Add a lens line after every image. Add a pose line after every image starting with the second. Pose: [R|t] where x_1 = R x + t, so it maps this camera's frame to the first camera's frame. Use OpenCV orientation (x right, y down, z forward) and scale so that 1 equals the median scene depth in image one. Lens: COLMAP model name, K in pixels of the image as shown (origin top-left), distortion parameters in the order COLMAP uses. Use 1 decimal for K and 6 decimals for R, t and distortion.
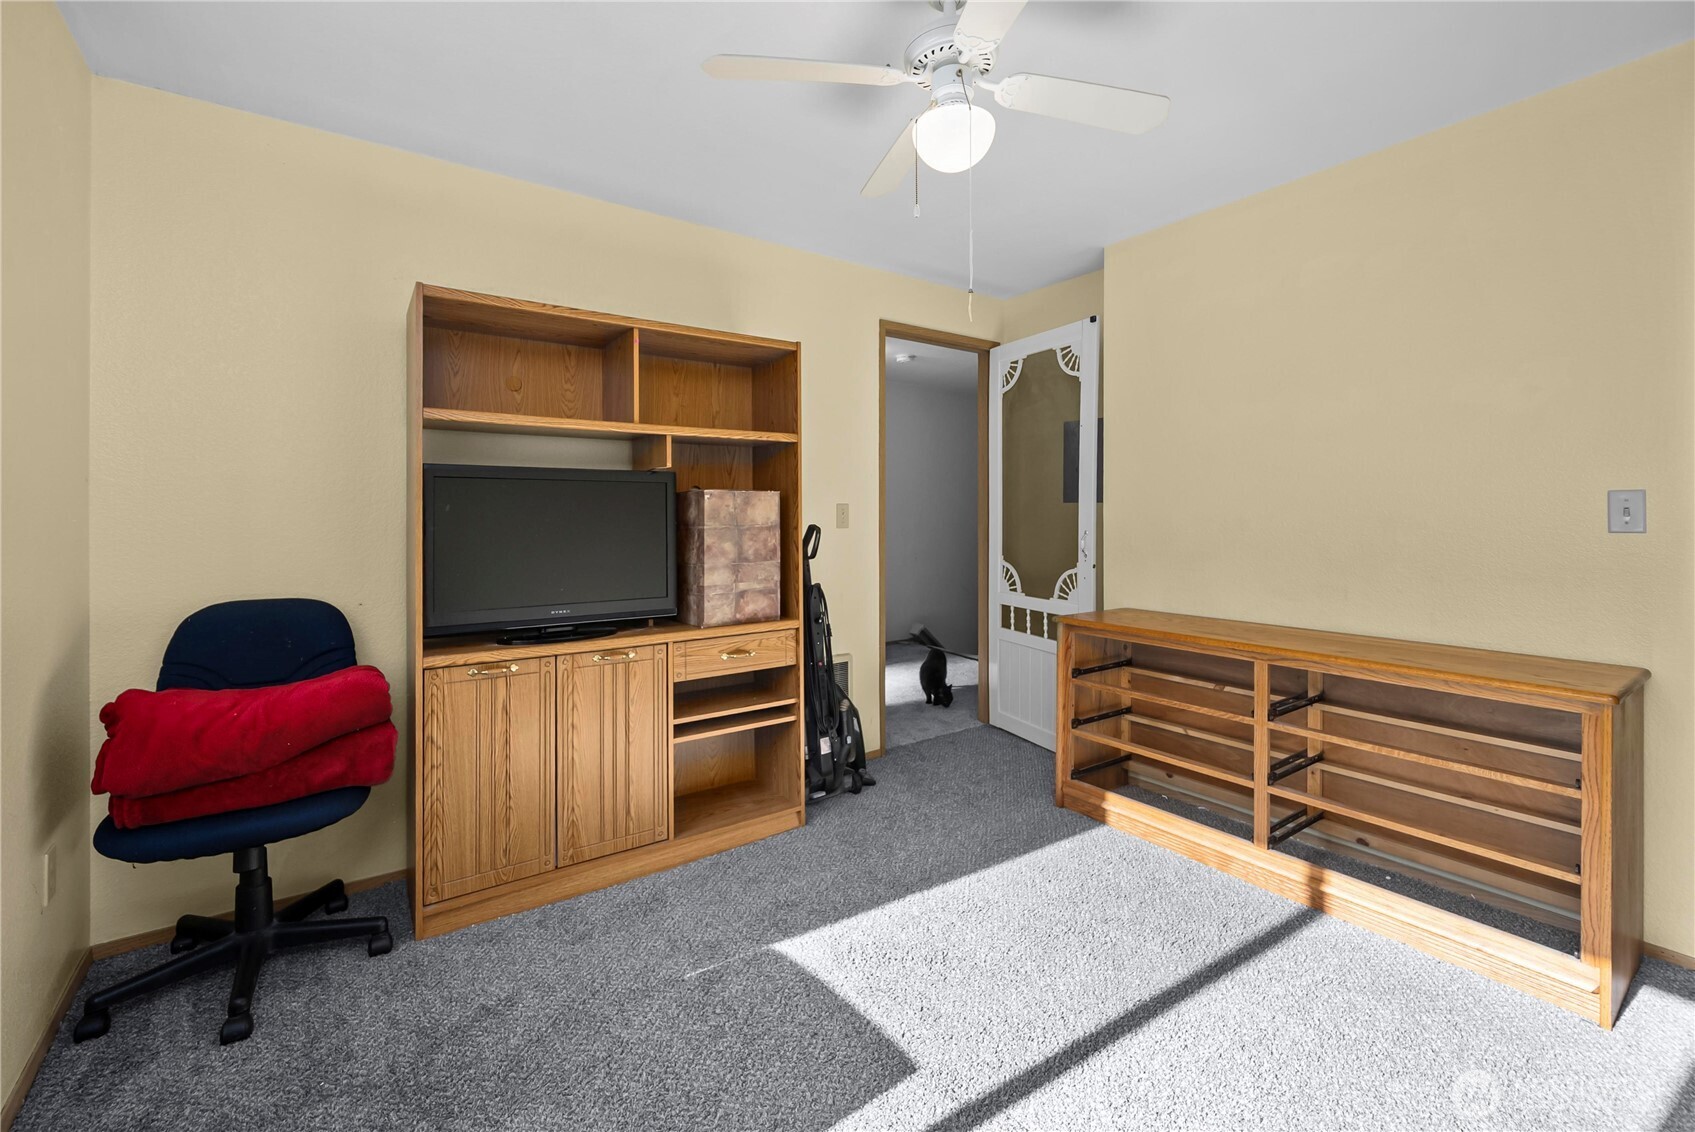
lens RADIAL K [[733.3, 0, 836.4], [0, 733.3, 517.1], [0, 0, 1]] dist [-0.001062, 0.000000]
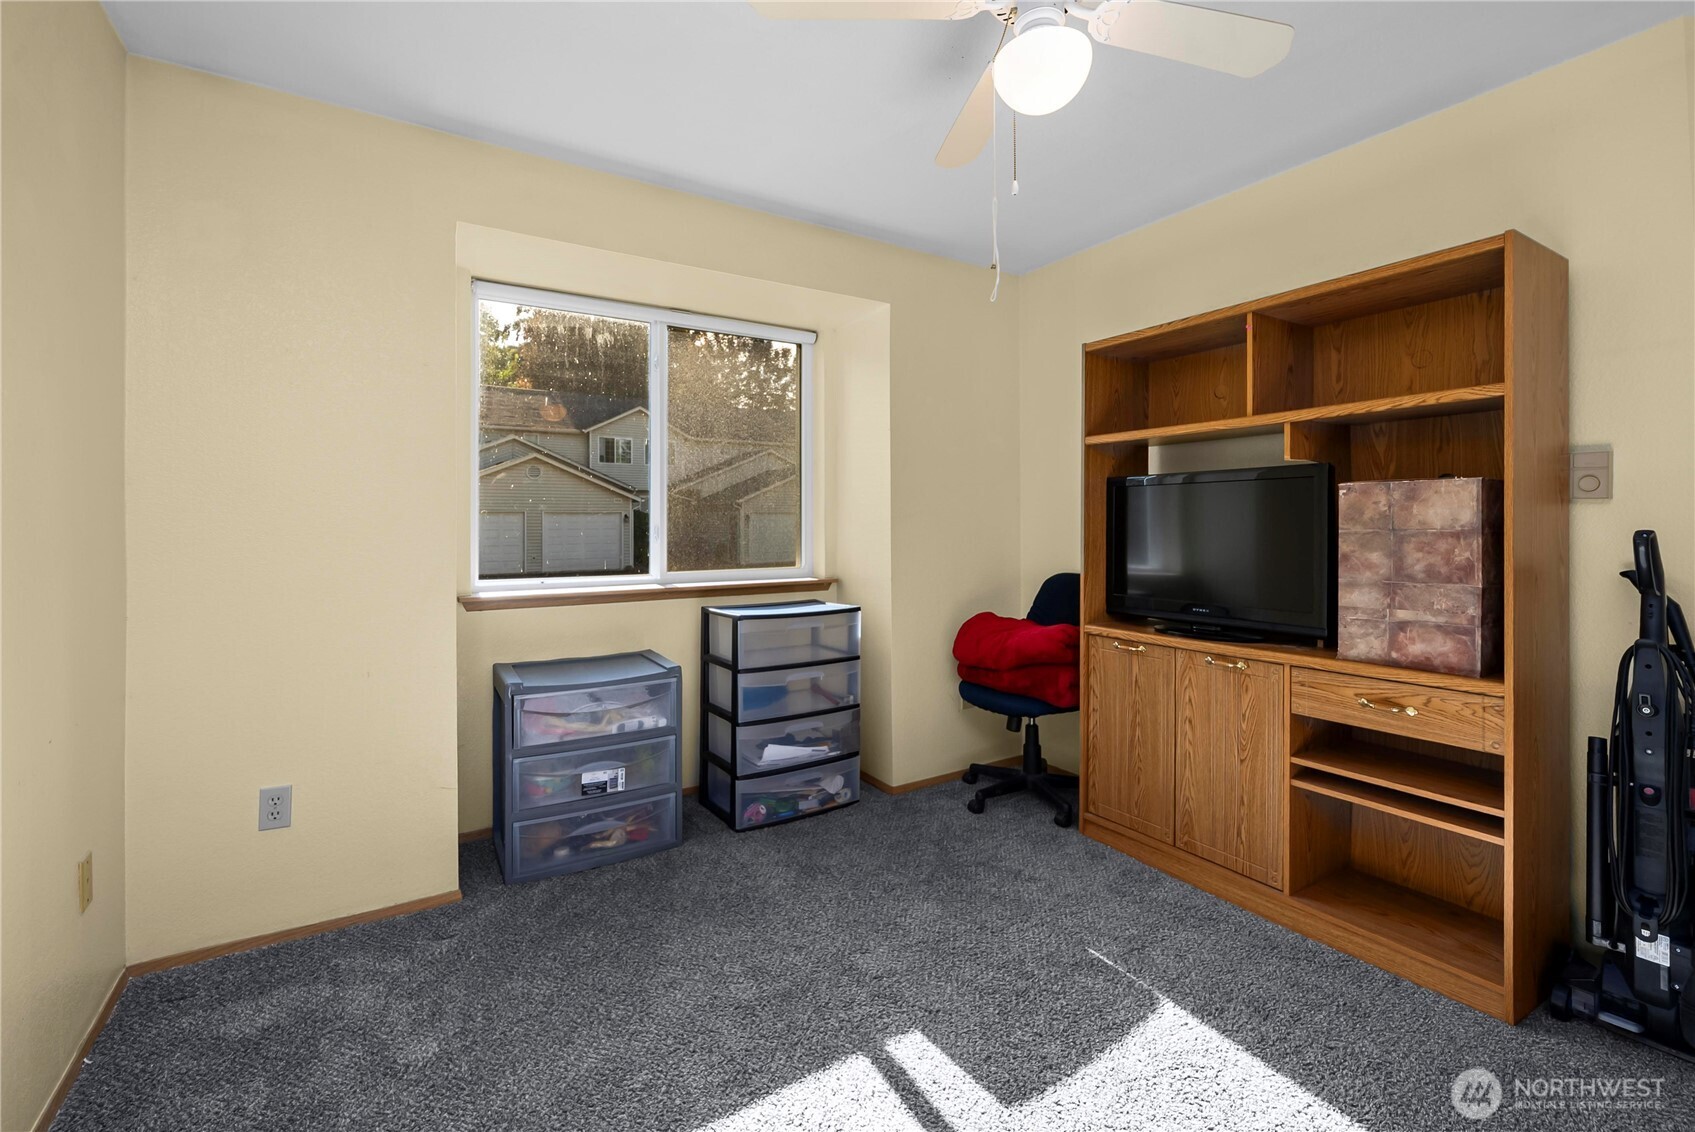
lens RADIAL K [[761.1, 0, 845.4], [0, 761.1, 525.2], [0, 0, 1]] dist [-0.003876, -0.000518]
pose [[-0.088437, 0.006473, -0.996061, 0.667242], [0.006427, 0.999962, 0.005928, -0.000420], [0.996061, -0.005877, -0.088476, 0.539131]]
